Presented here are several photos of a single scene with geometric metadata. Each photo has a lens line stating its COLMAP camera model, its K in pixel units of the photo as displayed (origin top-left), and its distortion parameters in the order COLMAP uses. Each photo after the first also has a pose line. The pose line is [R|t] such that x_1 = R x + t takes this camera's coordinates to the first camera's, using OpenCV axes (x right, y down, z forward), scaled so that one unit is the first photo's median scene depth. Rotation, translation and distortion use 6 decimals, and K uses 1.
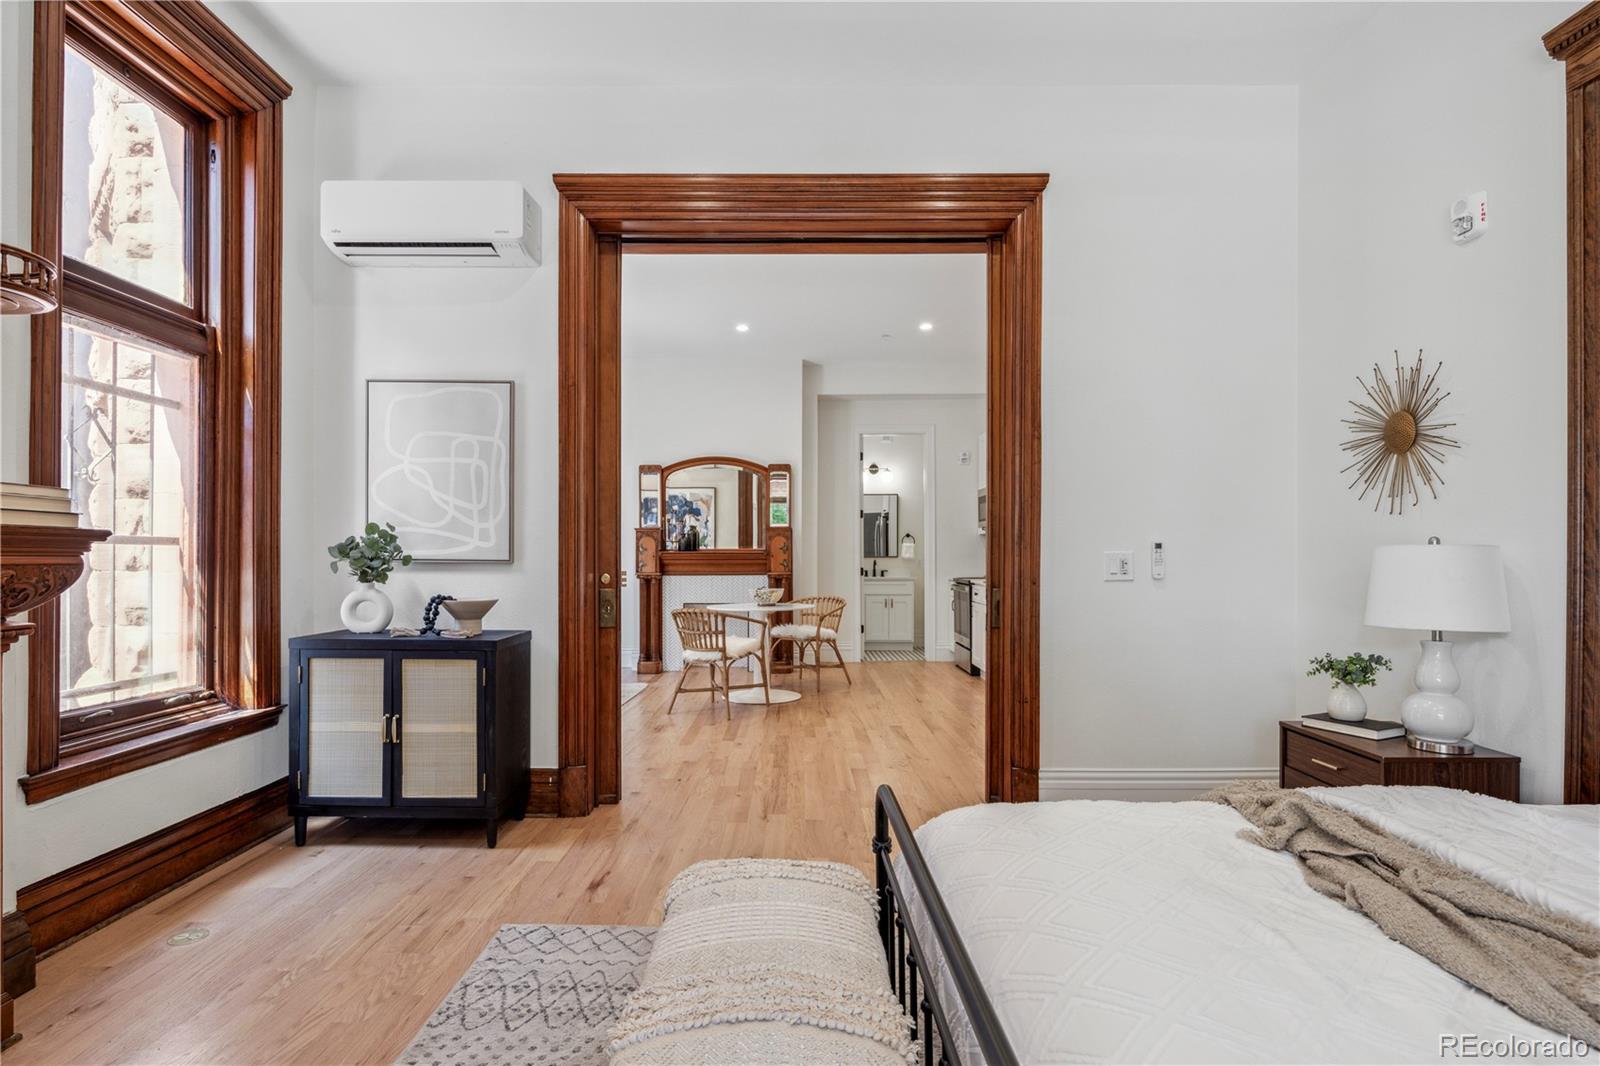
lens RADIAL K [[776.4, 0, 797.7], [0, 776.4, 563.9], [0, 0, 1]] dist [-0.001881, -0.000887]
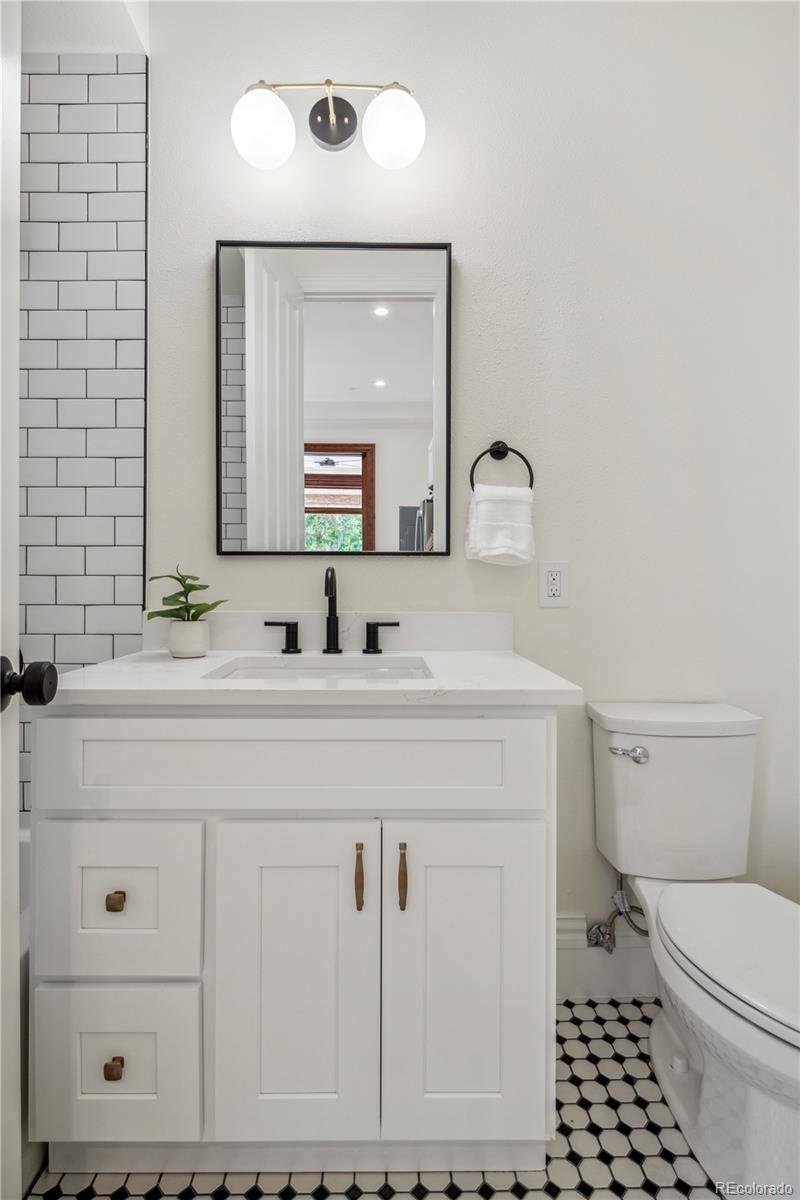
lens RADIAL K [[466.9, 0, 393.8], [0, 466.9, 591.1], [0, 0, 1]] dist [-0.000138, -0.000043]
pose [[0.999078, 0.001354, 0.042906, 0.134678], [-0.001279, 0.999998, -0.001795, 0.000901], [-0.042909, 0.001739, 0.999077, 1.084641]]
